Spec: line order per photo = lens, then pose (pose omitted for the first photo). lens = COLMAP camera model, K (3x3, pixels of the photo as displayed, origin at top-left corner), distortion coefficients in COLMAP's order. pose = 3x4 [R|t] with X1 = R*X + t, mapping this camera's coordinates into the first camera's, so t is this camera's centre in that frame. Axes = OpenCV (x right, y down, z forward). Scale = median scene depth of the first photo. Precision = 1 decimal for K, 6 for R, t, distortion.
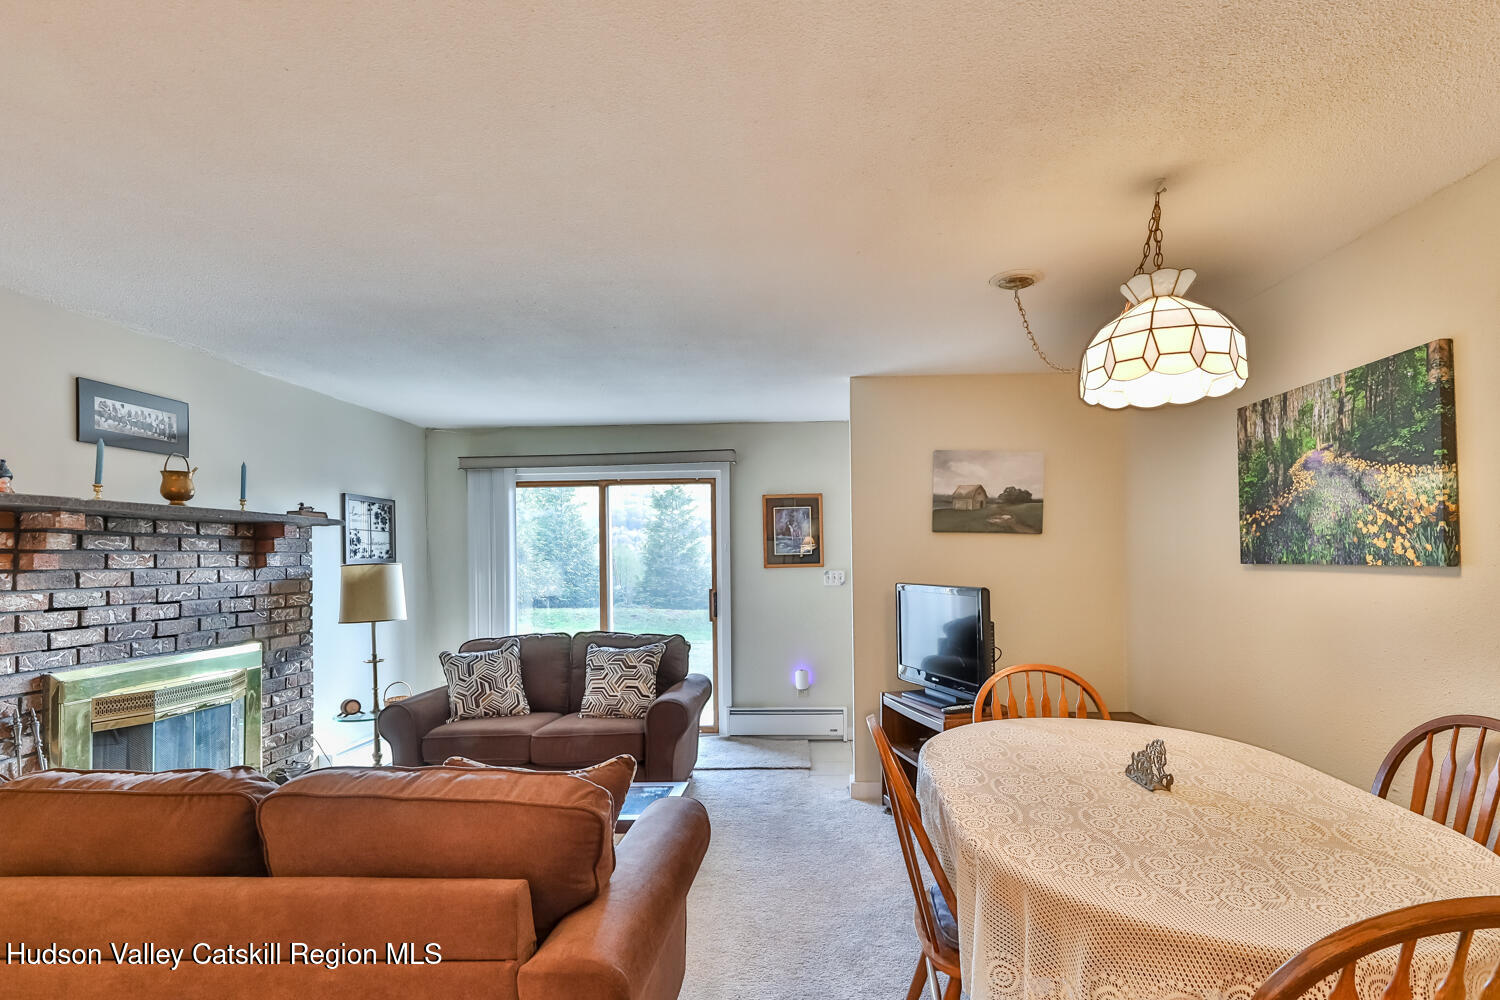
lens RADIAL K [[729.6, 0, 791.5], [0, 729.6, 552.1], [0, 0, 1]] dist [-0.002410, -0.000971]
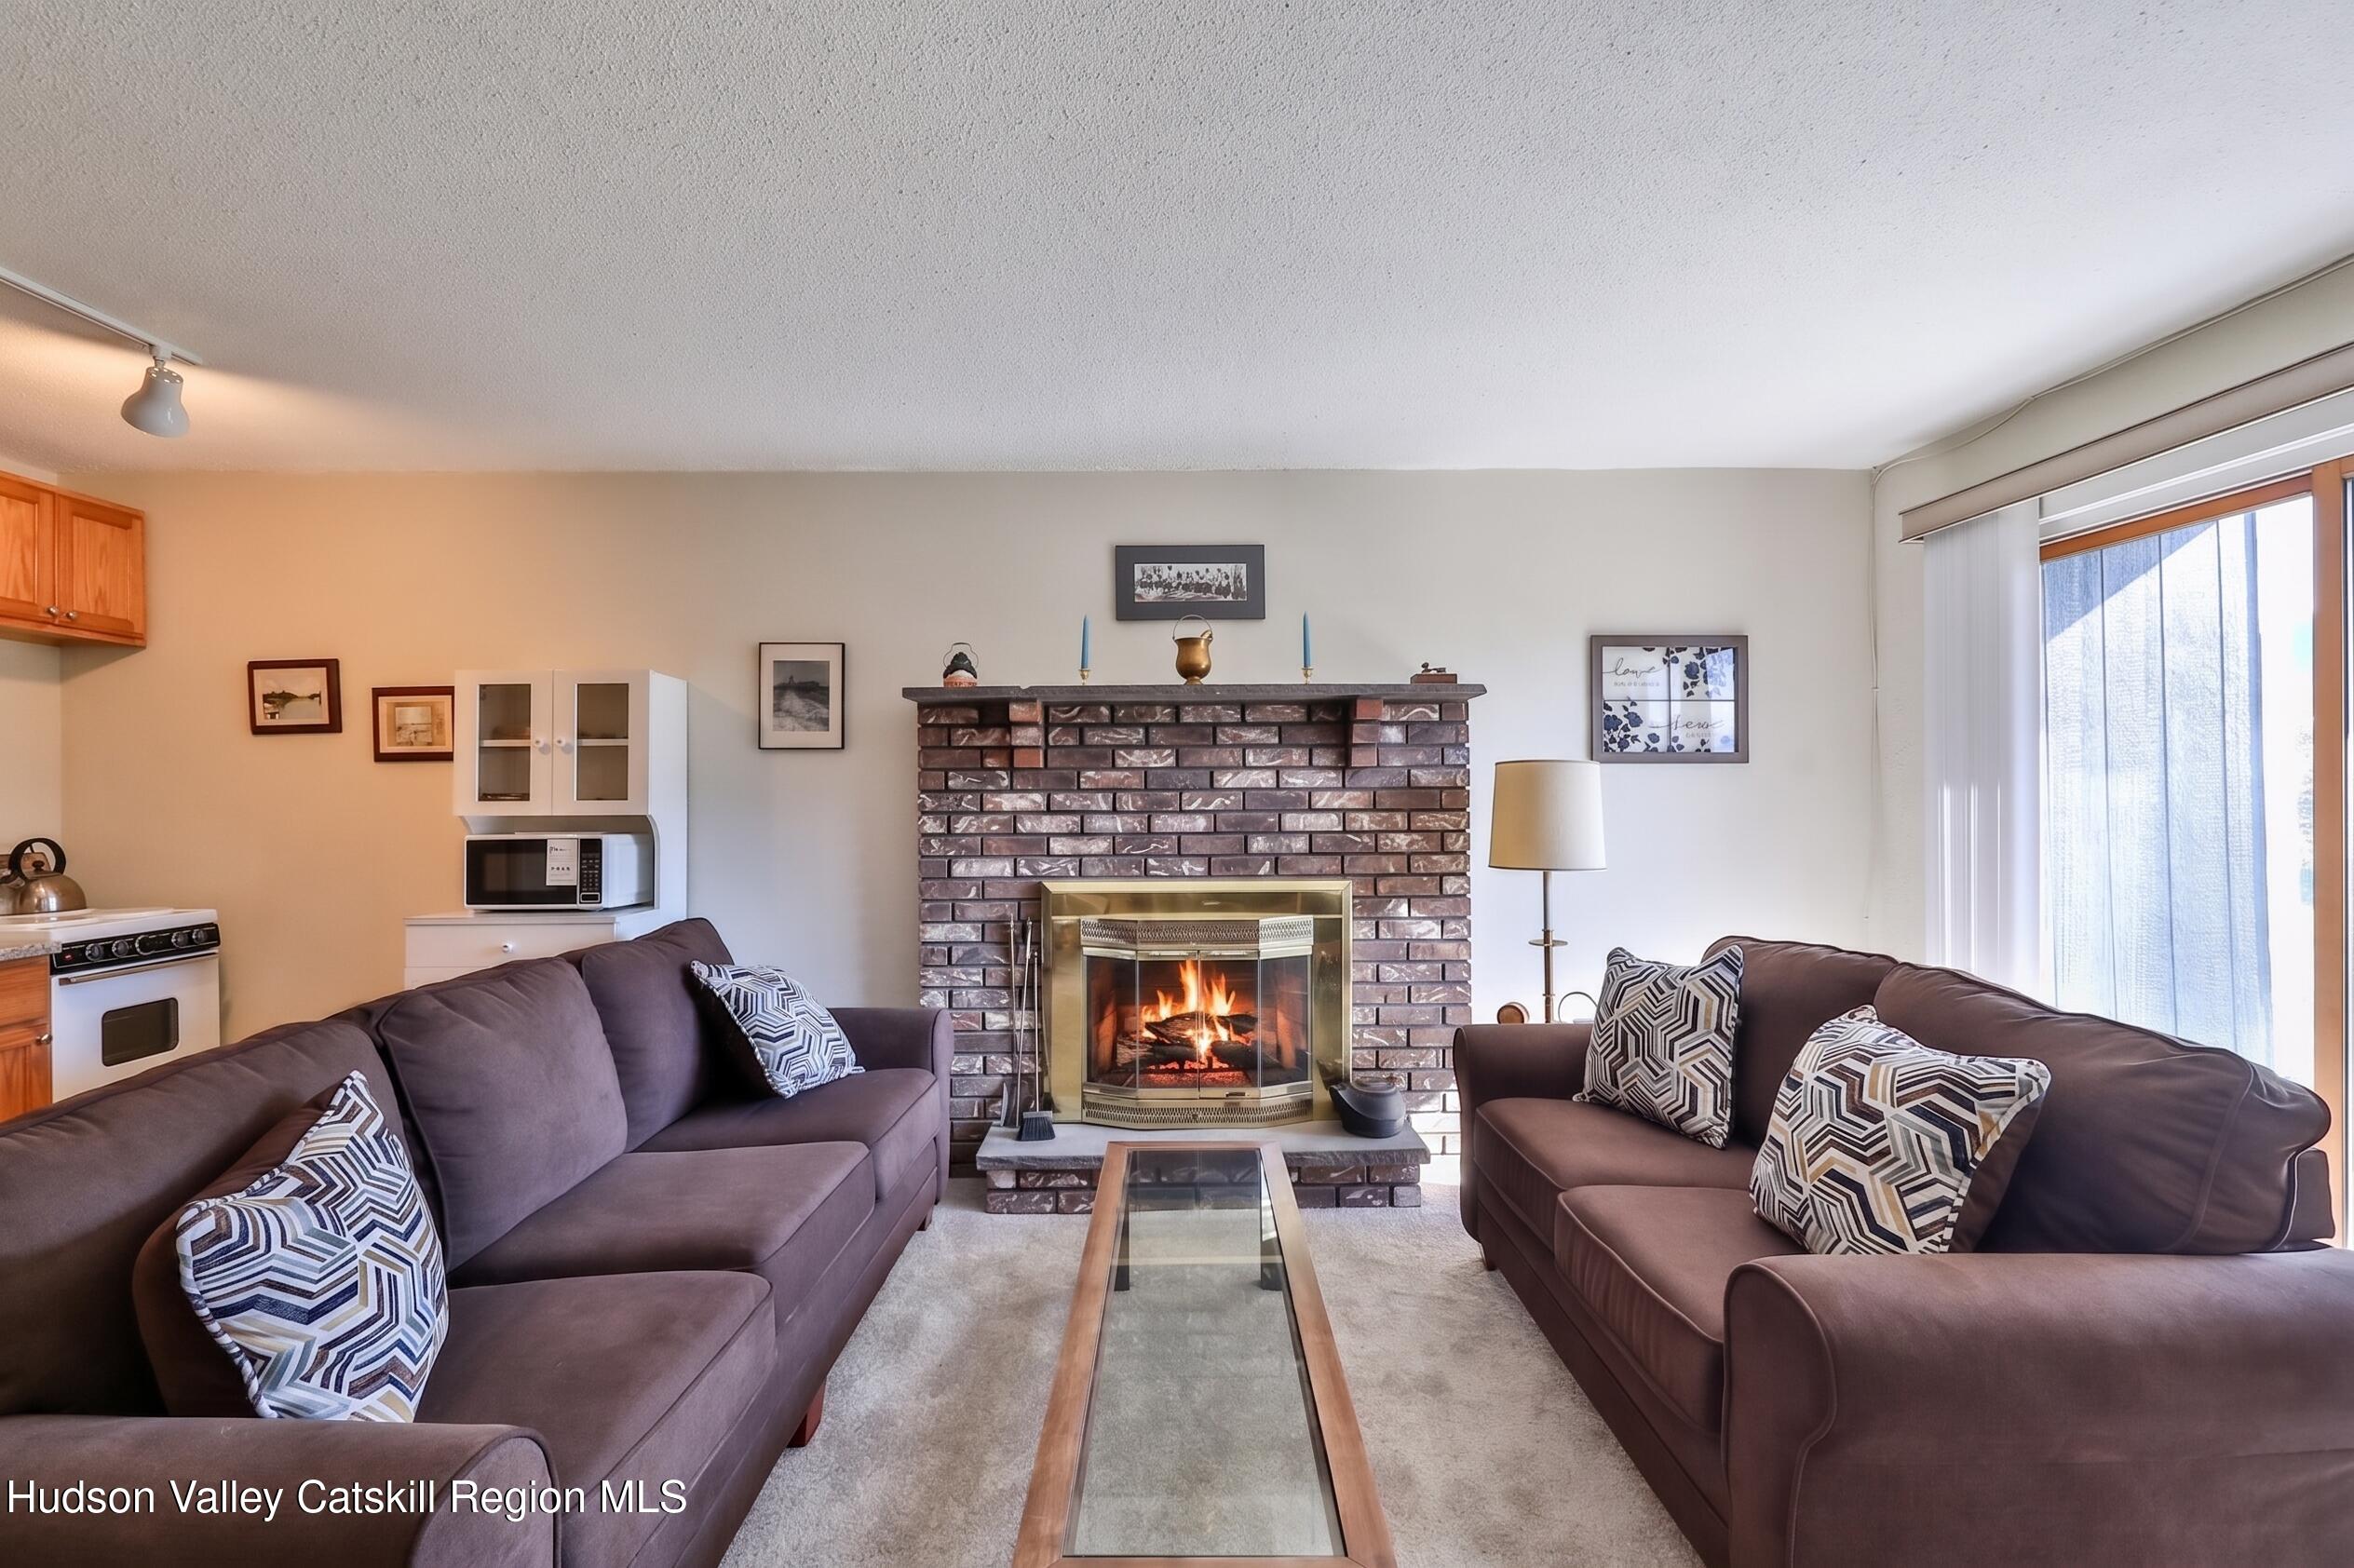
lens RADIAL K [[1007.5, 0, 1172.0], [0, 1007.5, 802.0], [0, 0, 1]] dist [0.000420, -0.000369]
pose [[0.042300, 0.025434, -0.998781, 0.207723], [0.013170, 0.999575, 0.026012, 0.030759], [0.999018, -0.014254, 0.041947, 0.939819]]
